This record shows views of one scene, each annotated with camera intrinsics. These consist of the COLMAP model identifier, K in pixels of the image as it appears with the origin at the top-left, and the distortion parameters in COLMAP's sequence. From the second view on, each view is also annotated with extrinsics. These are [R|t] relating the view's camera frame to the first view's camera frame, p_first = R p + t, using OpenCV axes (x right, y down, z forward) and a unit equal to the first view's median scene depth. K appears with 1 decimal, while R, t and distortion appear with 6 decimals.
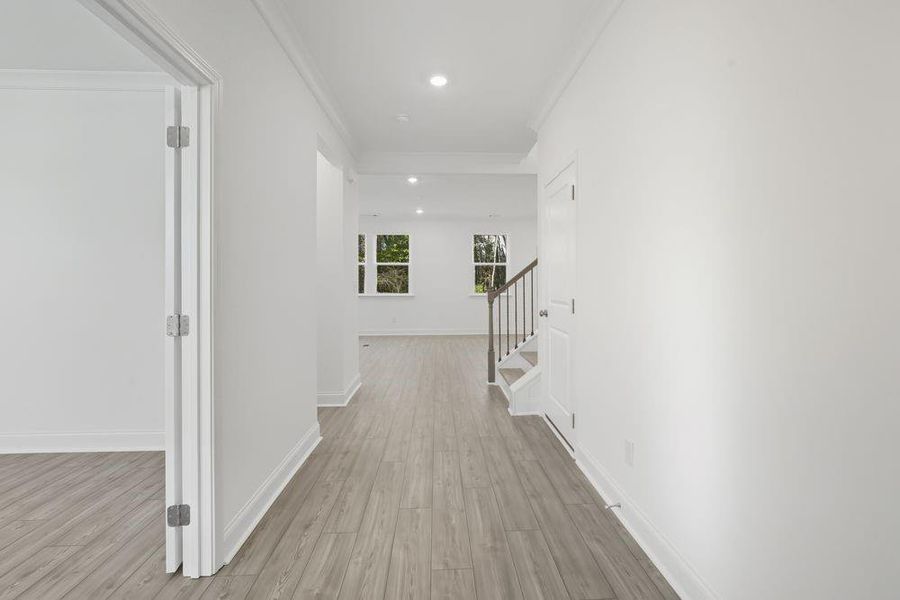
lens RADIAL K [[395.1, 0, 453.0], [0, 395.1, 287.3], [0, 0, 1]] dist [0.001335, 0.000250]
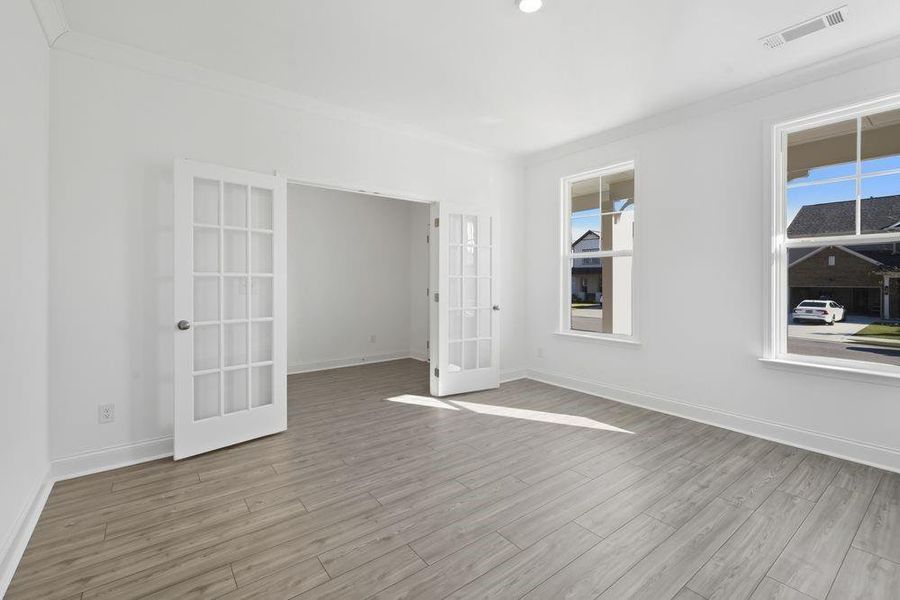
lens RADIAL K [[395.1, 0, 453.0], [0, 395.1, 287.3], [0, 0, 1]] dist [0.001335, 0.000250]
pose [[-0.576619, 0.011984, 0.816925, -1.893087], [0.019513, 0.999809, -0.000894, 0.030132], [-0.816780, 0.015425, -0.576743, 0.981260]]
